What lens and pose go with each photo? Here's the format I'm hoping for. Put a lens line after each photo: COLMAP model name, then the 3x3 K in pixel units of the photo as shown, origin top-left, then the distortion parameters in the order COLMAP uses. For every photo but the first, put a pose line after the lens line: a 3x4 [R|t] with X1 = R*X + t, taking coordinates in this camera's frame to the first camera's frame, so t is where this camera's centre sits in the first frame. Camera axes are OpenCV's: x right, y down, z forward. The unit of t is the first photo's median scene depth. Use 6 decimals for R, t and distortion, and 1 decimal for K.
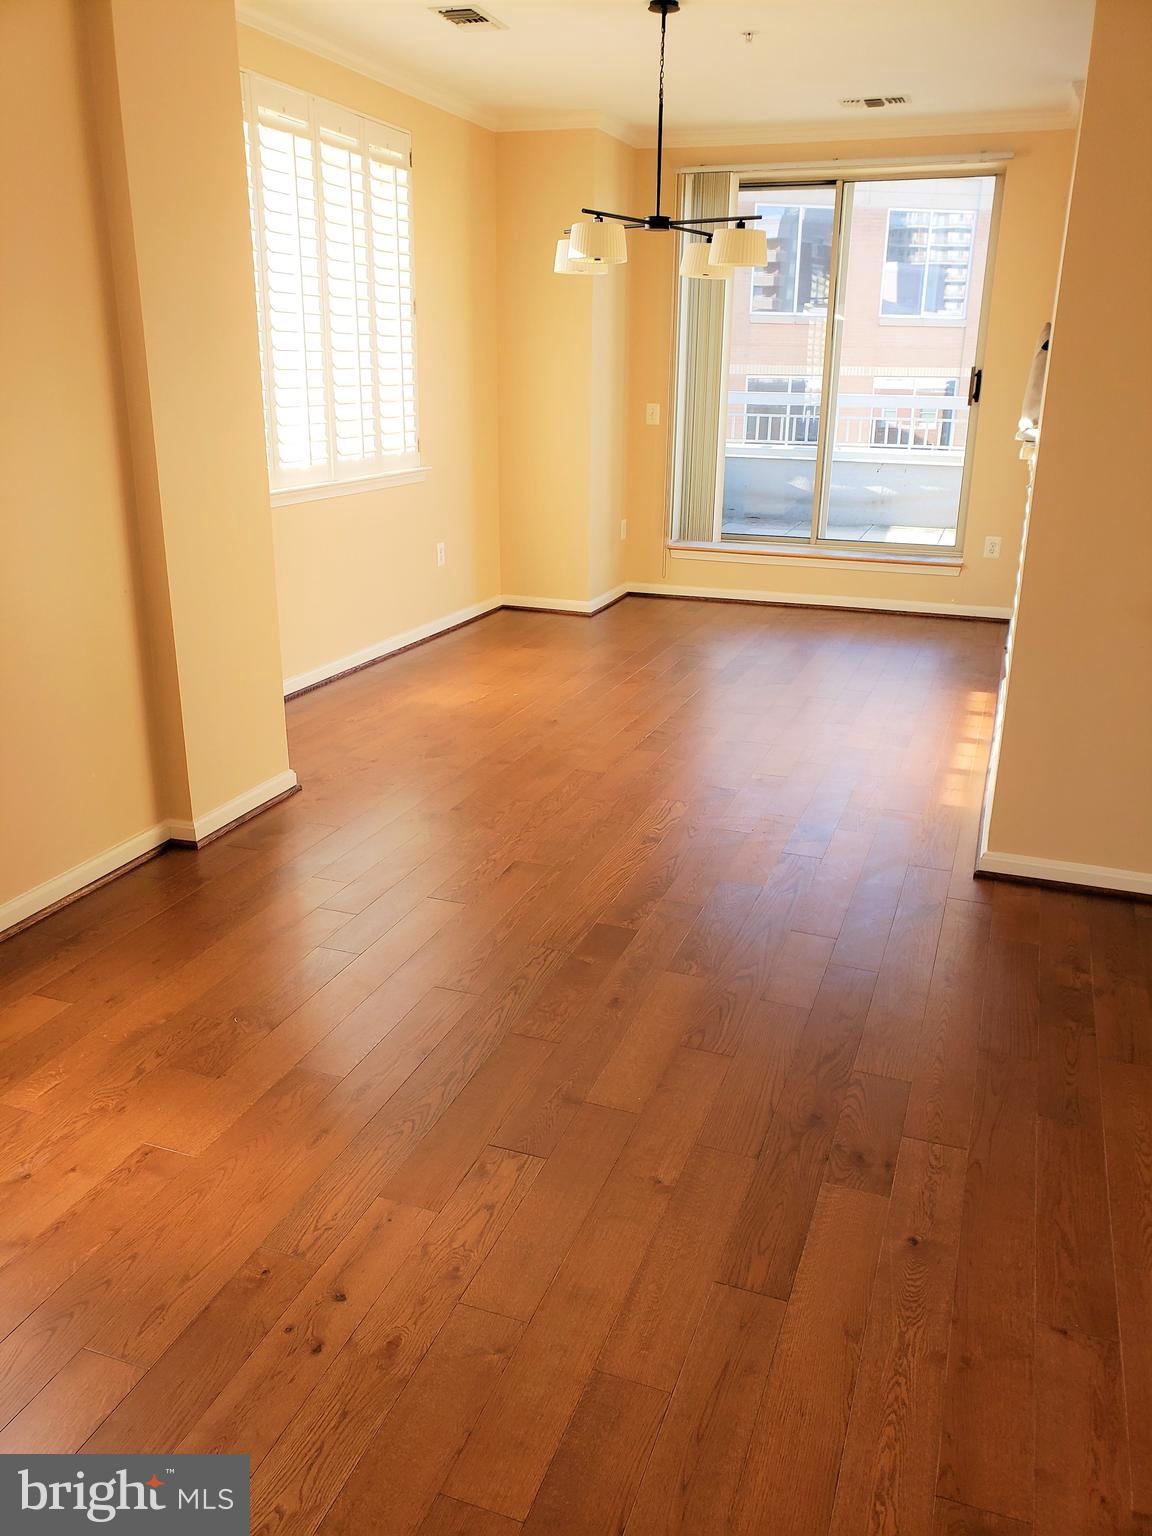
lens RADIAL K [[1246.7, 0, 576.7], [0, 1246.7, 714.2], [0, 0, 1]] dist [0.077699, -0.000707]
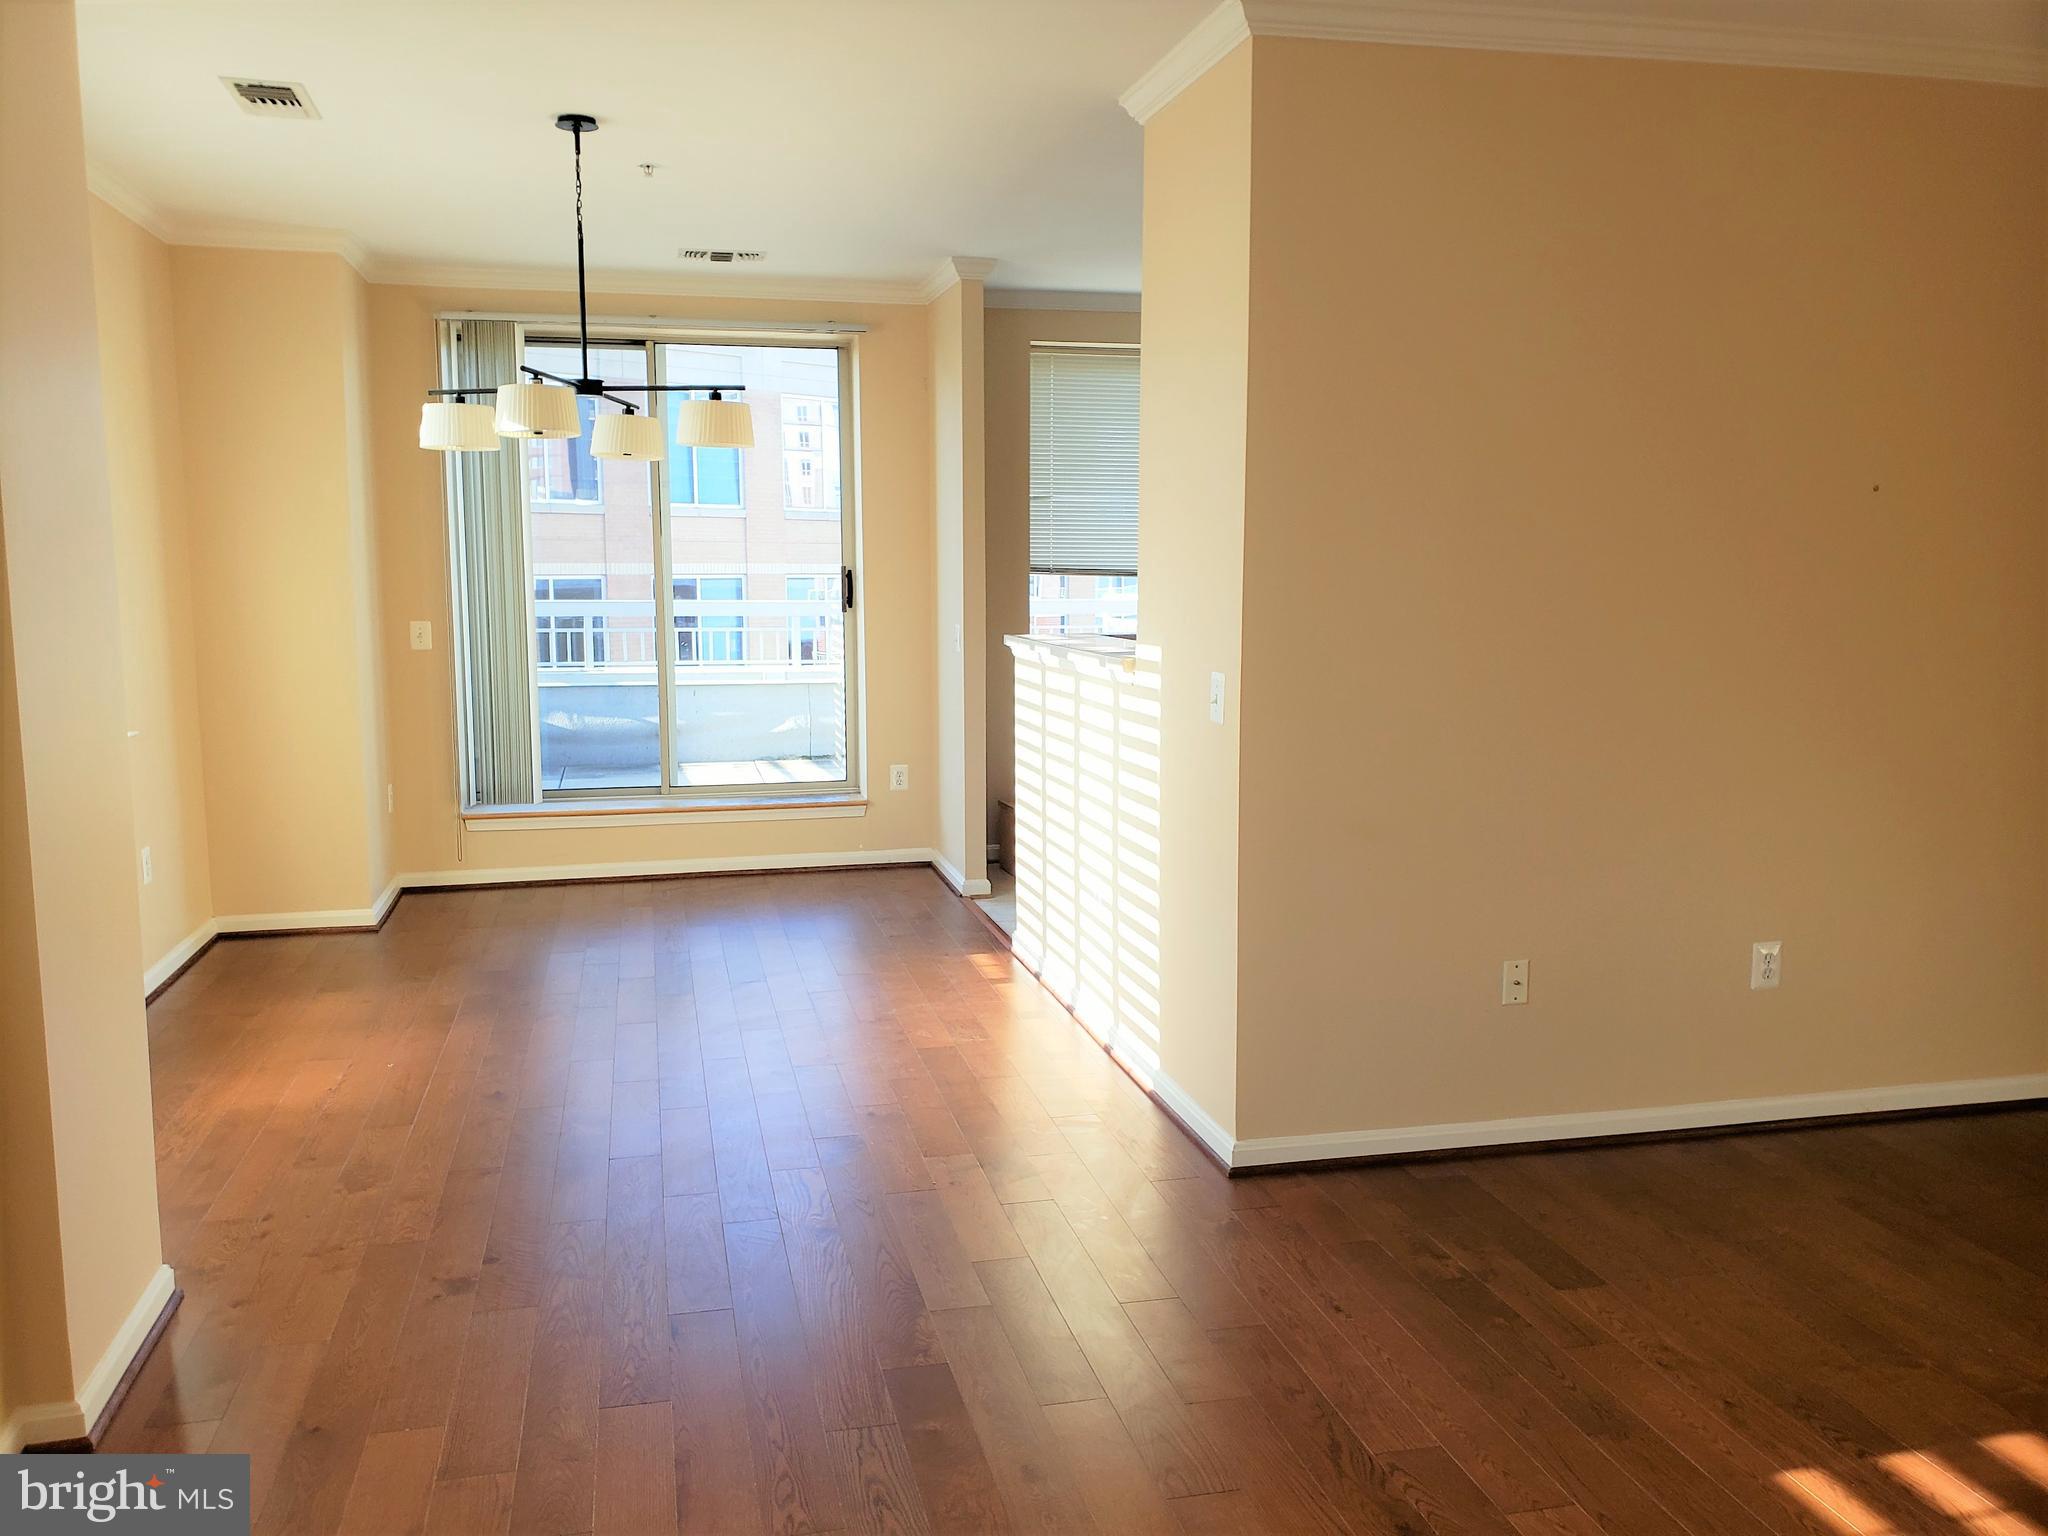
lens RADIAL K [[1628.6, 0, 1024.0], [0, 1628.6, 768.0], [0, 0, 1]] dist [0.013642, 0.008857]
pose [[0.837989, -0.088813, 0.538412, -0.170653], [0.163178, 0.982304, -0.091938, -0.028216], [-0.520718, 0.164900, 0.837652, 0.070953]]
